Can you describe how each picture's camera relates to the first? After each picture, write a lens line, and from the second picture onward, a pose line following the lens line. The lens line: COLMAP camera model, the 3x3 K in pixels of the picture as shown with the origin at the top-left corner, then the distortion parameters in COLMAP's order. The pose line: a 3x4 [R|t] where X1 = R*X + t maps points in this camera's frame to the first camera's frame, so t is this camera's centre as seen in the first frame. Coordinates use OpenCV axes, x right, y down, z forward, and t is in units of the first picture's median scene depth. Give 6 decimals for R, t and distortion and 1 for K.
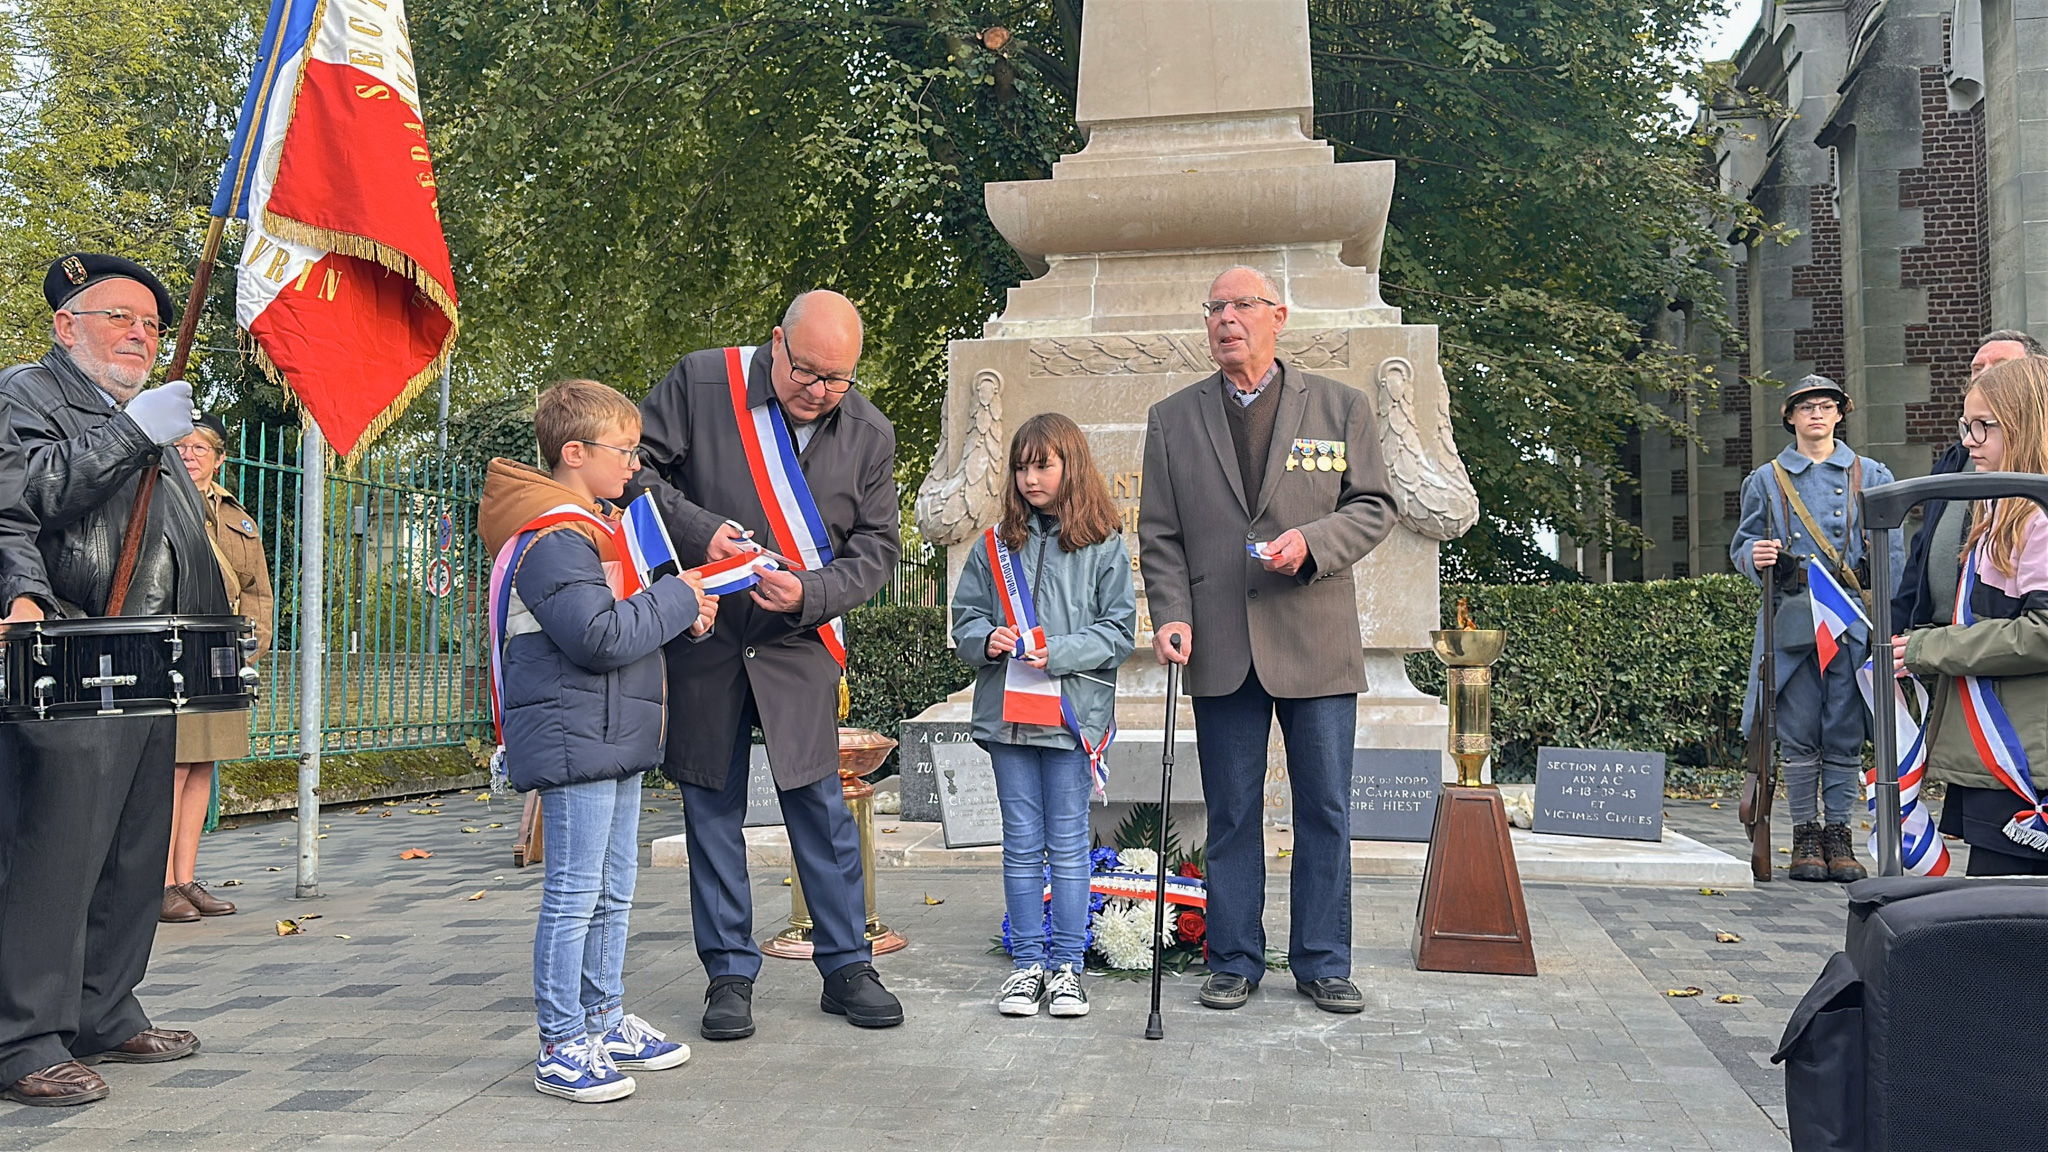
lens RADIAL K [[1731.0, 0, 1028.9], [0, 1731.0, 587.5], [0, 0, 1]] dist [0.134356, -0.223492]
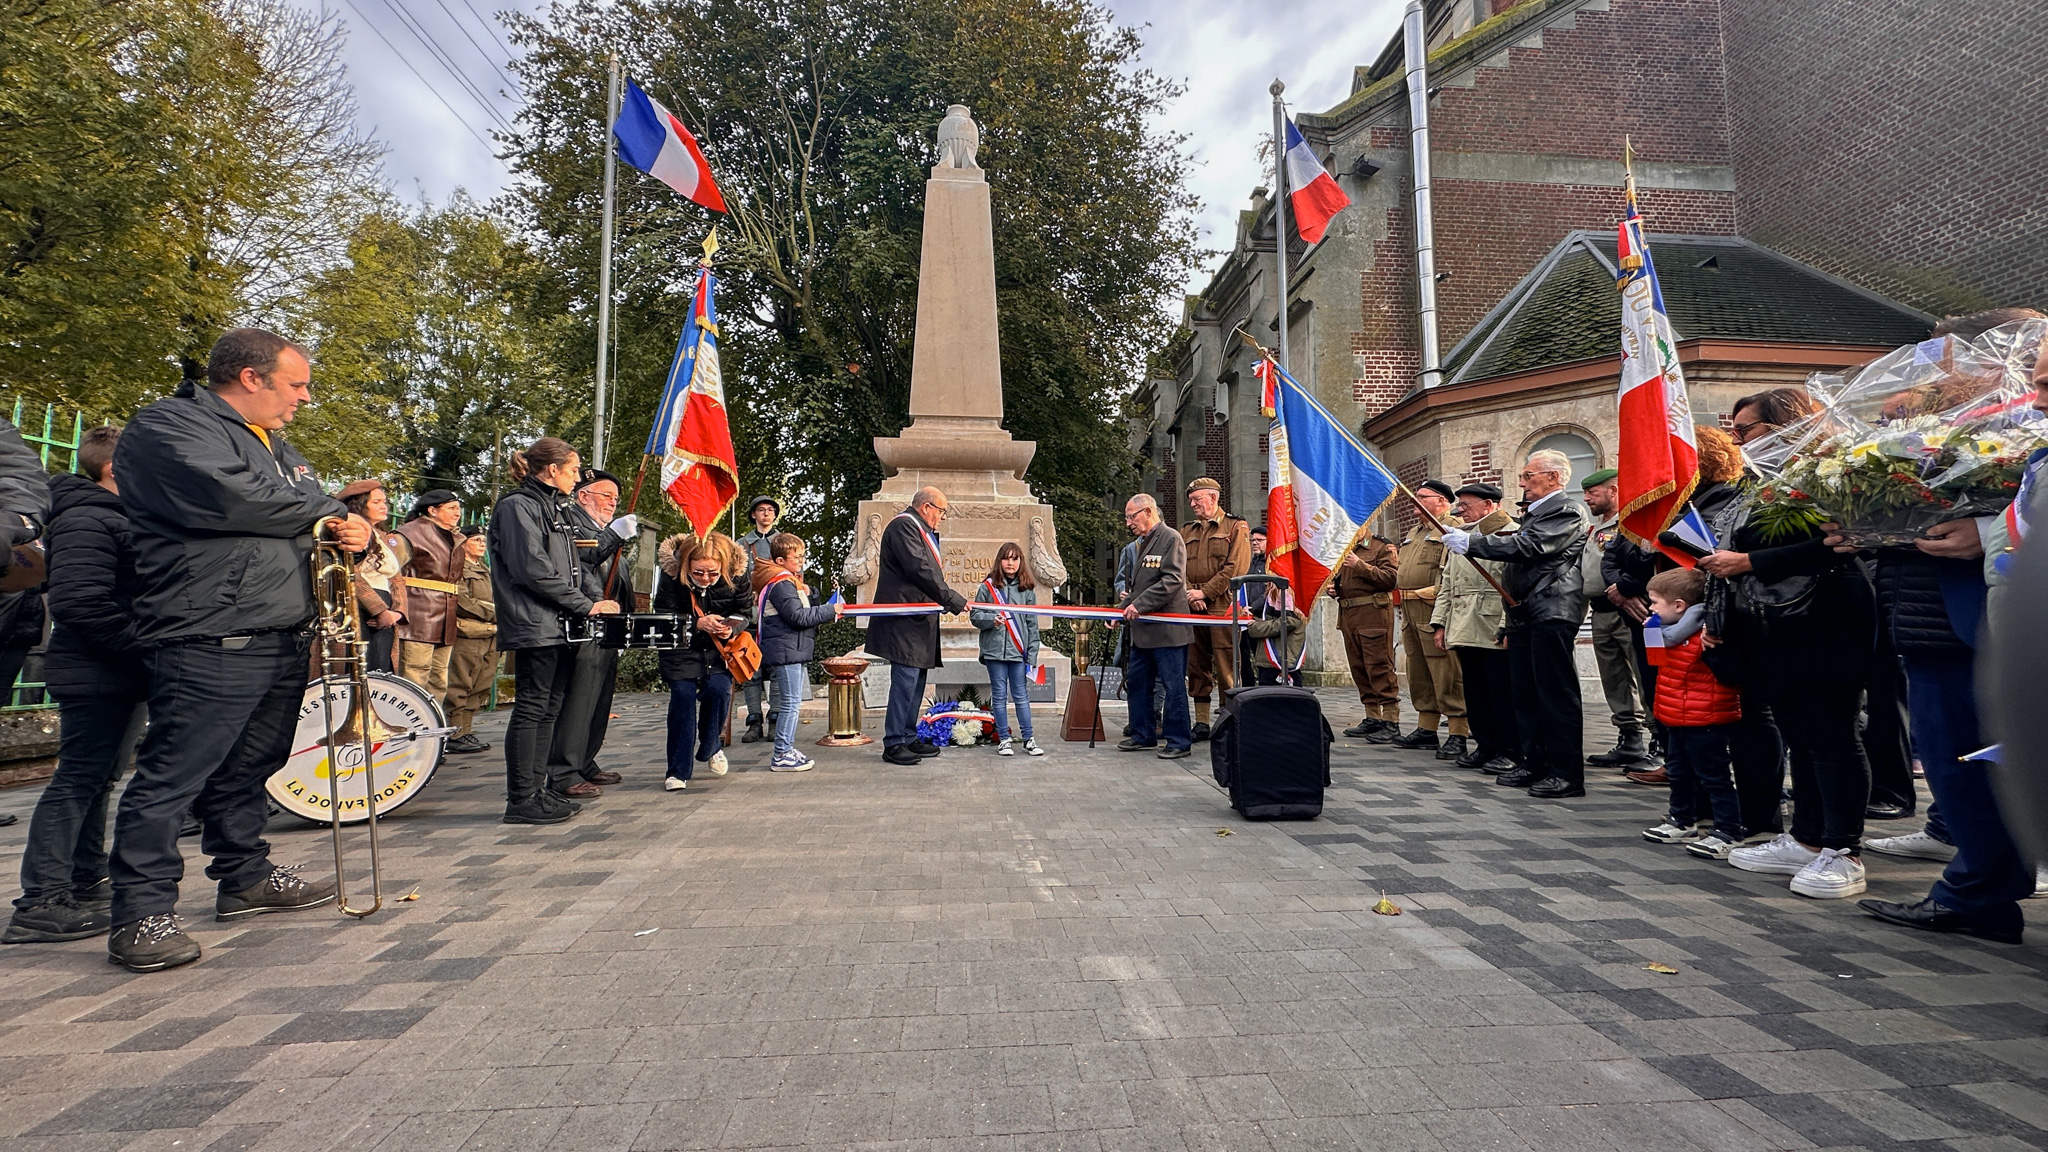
lens RADIAL K [[813.7, 0, 1024.0], [0, 813.7, 576.0], [0, 0, 1]] dist [0.002005, 0.000360]
pose [[0.965463, 0.022943, 0.259528, -0.083971], [-0.013678, 0.999205, -0.037449, 0.001442], [-0.260180, 0.032606, 0.965009, -0.112359]]
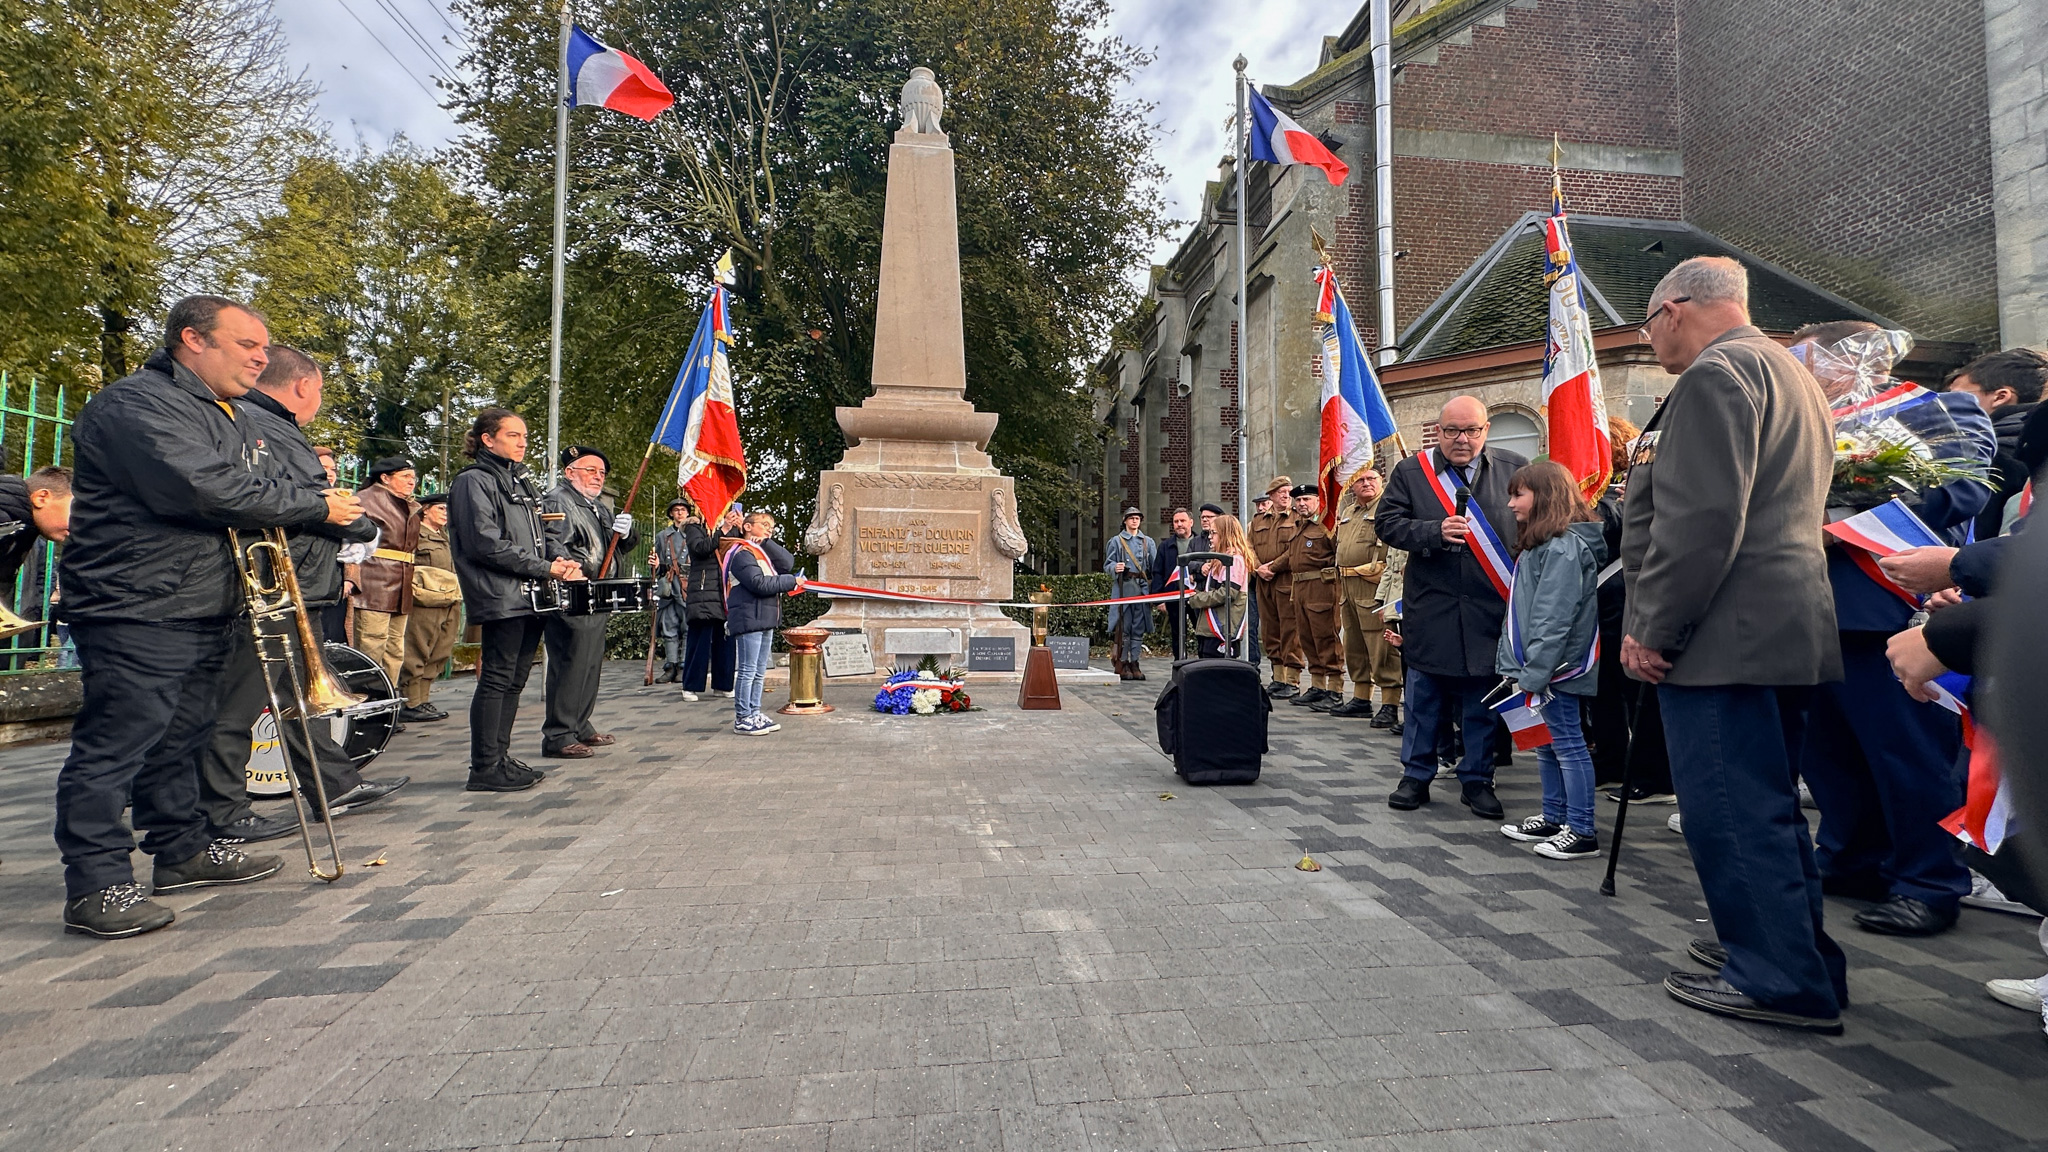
lens RADIAL K [[813.7, 0, 1024.0], [0, 813.7, 576.0], [0, 0, 1]] dist [0.002005, 0.000360]
pose [[0.953409, 0.019493, 0.301050, -0.083025], [-0.021092, 0.999775, 0.002060, -0.002351], [-0.300942, -0.008314, 0.953606, -0.126141]]
